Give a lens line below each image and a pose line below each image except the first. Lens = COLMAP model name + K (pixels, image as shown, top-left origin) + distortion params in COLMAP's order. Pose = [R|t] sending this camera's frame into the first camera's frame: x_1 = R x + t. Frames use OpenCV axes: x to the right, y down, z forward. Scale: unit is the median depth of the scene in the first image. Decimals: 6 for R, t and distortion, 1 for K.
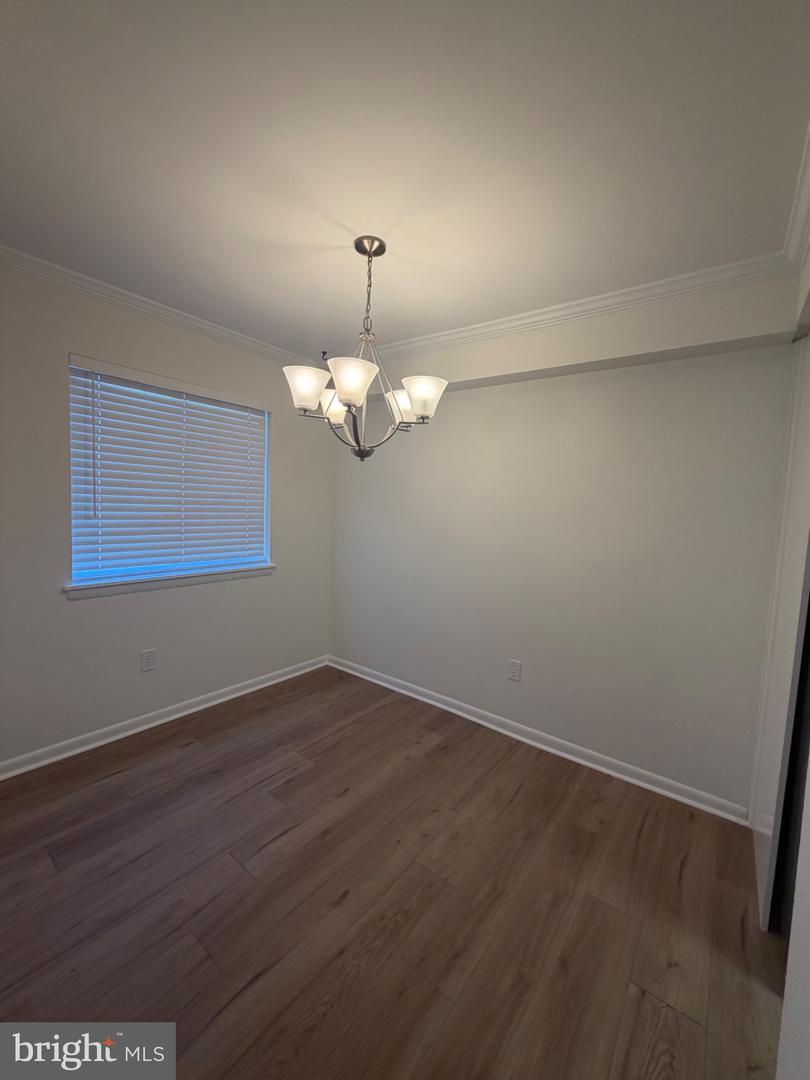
lens RADIAL K [[431.6, 0, 405.5], [0, 431.6, 536.7], [0, 0, 1]] dist [0.001376, 0.000279]
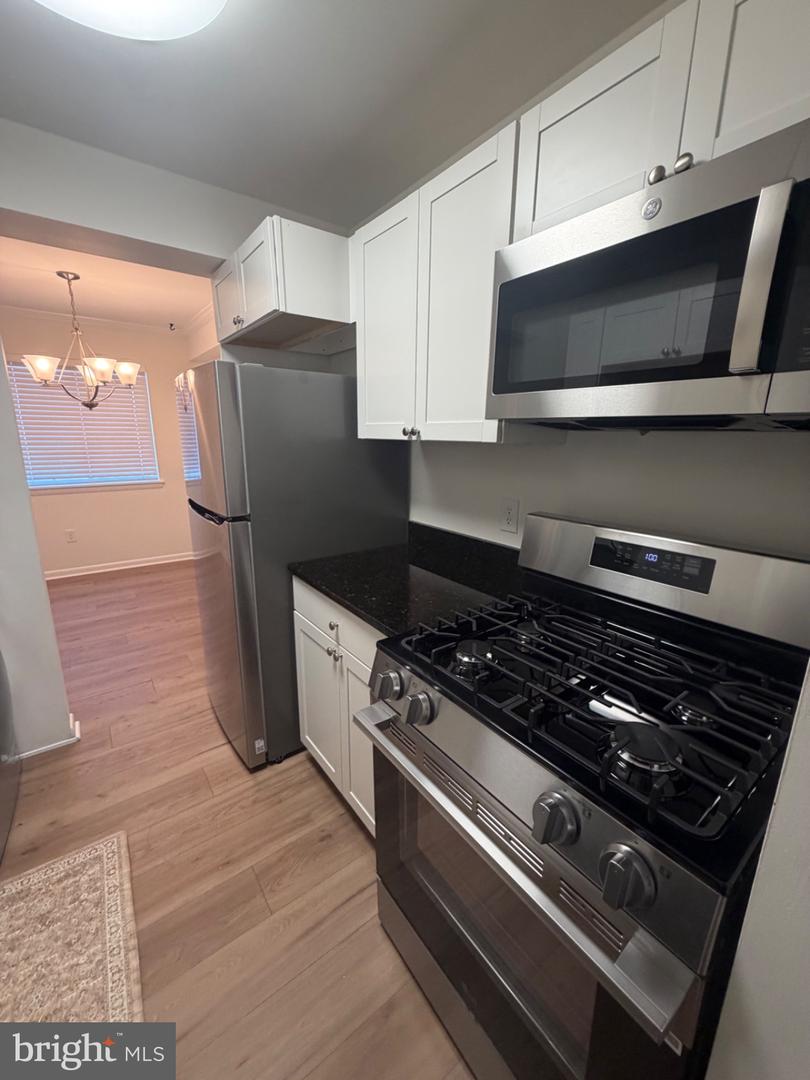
lens RADIAL K [[431.6, 0, 405.5], [0, 431.6, 536.7], [0, 0, 1]] dist [0.001376, 0.000279]
pose [[0.962362, 0.031026, -0.269995, 1.475397], [0.009492, 0.989018, 0.147487, 0.072841], [0.271606, -0.144499, 0.951499, -0.324505]]
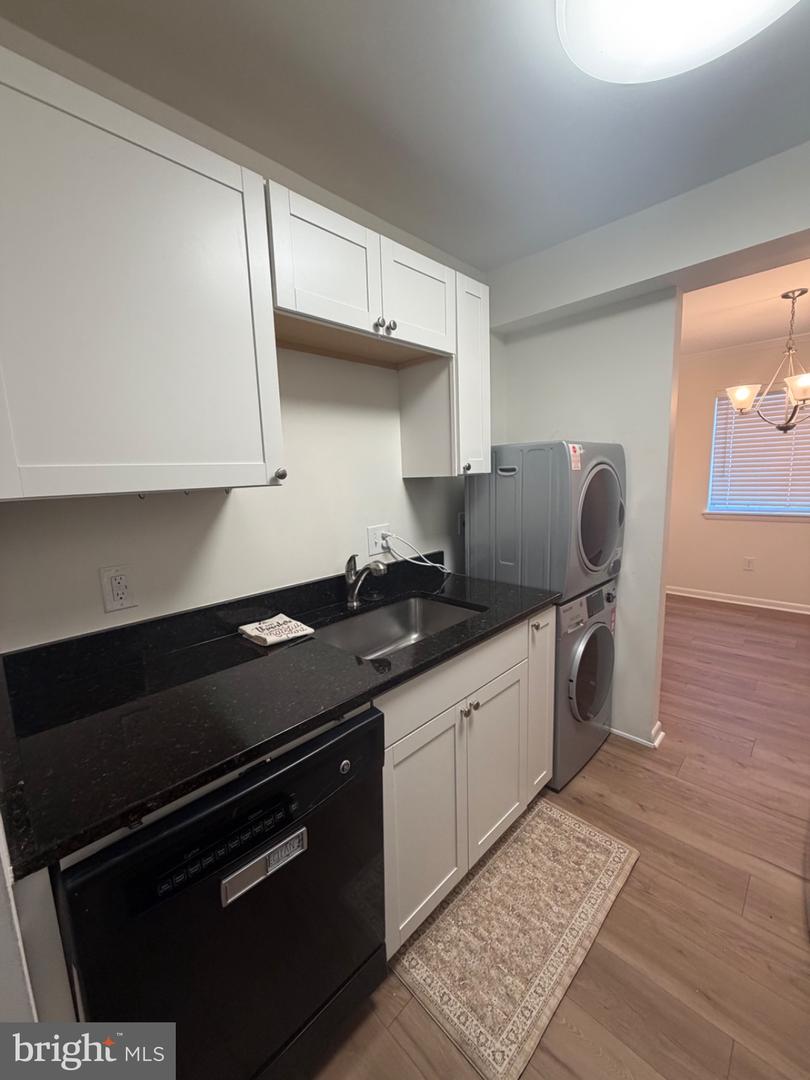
lens RADIAL K [[431.6, 0, 405.5], [0, 431.6, 536.7], [0, 0, 1]] dist [0.001376, 0.000279]
pose [[-0.125089, 0.105139, -0.986559, 1.560227], [-0.041102, 0.992966, 0.111033, 0.073848], [0.991294, 0.054439, -0.119887, -0.137537]]
